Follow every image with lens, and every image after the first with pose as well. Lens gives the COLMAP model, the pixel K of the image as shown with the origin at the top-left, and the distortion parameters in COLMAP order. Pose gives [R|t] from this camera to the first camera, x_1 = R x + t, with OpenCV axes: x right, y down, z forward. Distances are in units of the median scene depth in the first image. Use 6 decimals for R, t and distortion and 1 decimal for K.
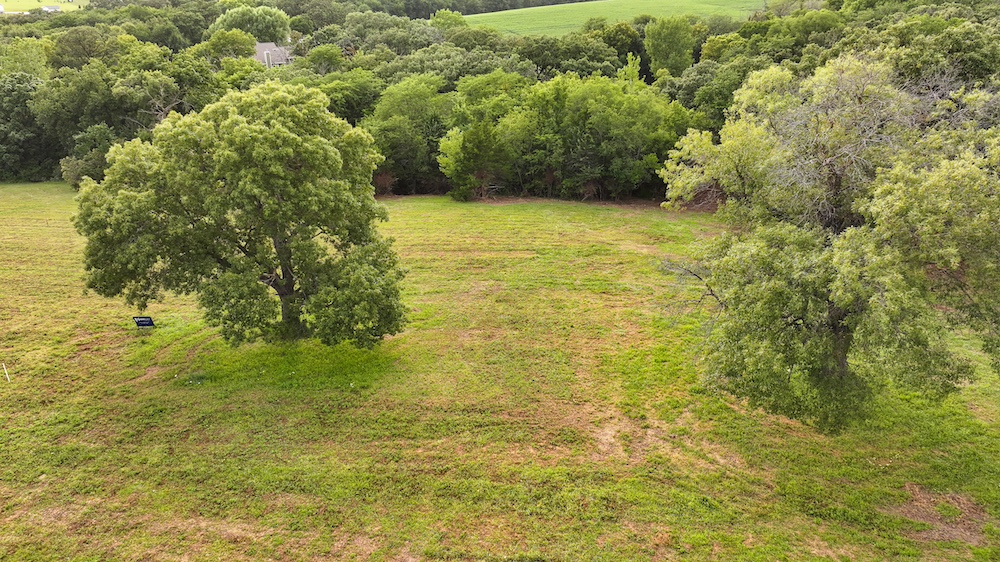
lens RADIAL K [[701.6, 0, 502.3], [0, 701.6, 285.5], [0, 0, 1]] dist [-0.003528, 0.021736]
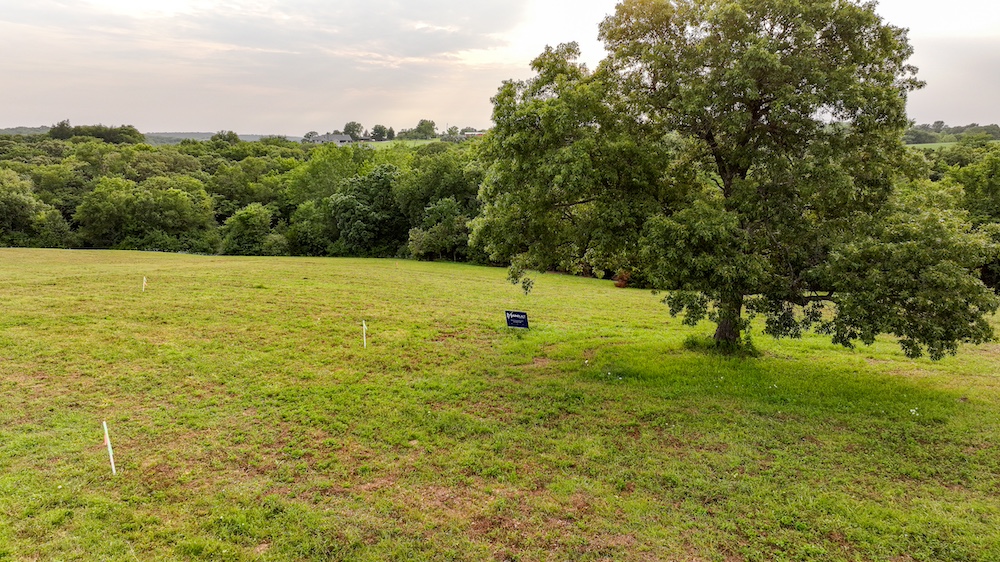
lens RADIAL K [[701.6, 0, 500.6], [0, 701.6, 287.5], [0, 0, 1]] dist [-0.003528, 0.021736]
pose [[0.920034, 0.080059, -0.383573, -0.096707], [-0.156975, 0.972226, -0.173595, 0.060592], [0.359022, 0.219925, 0.907048, 0.122221]]
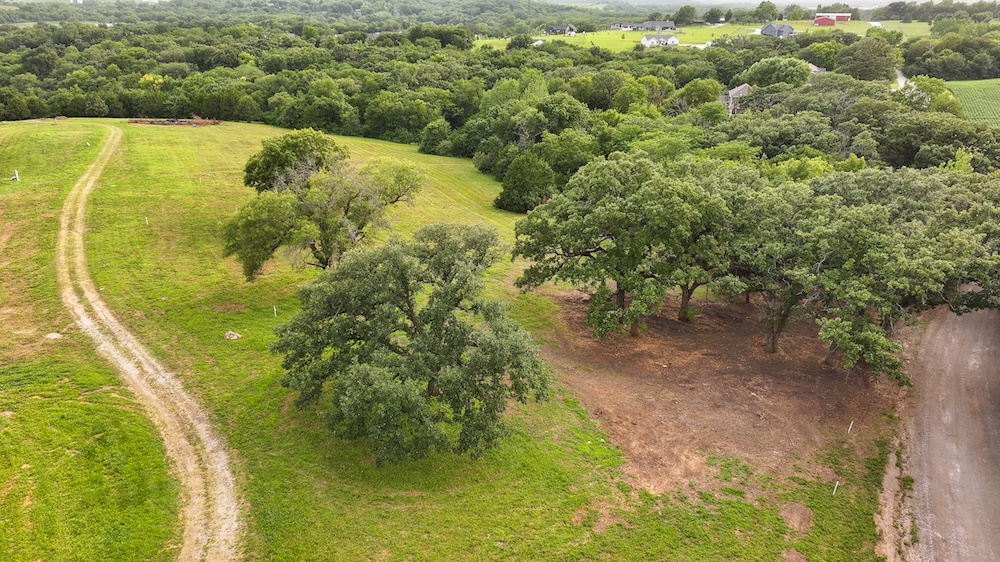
lens RADIAL K [[701.6, 0, 501.0], [0, 701.6, 276.1], [0, 0, 1]] dist [-0.003528, 0.021736]
pose [[0.586134, 0.297988, -0.753426, 0.757790], [-0.328757, 0.937388, 0.114988, -0.107925], [0.740518, 0.180296, 0.647400, -0.013303]]
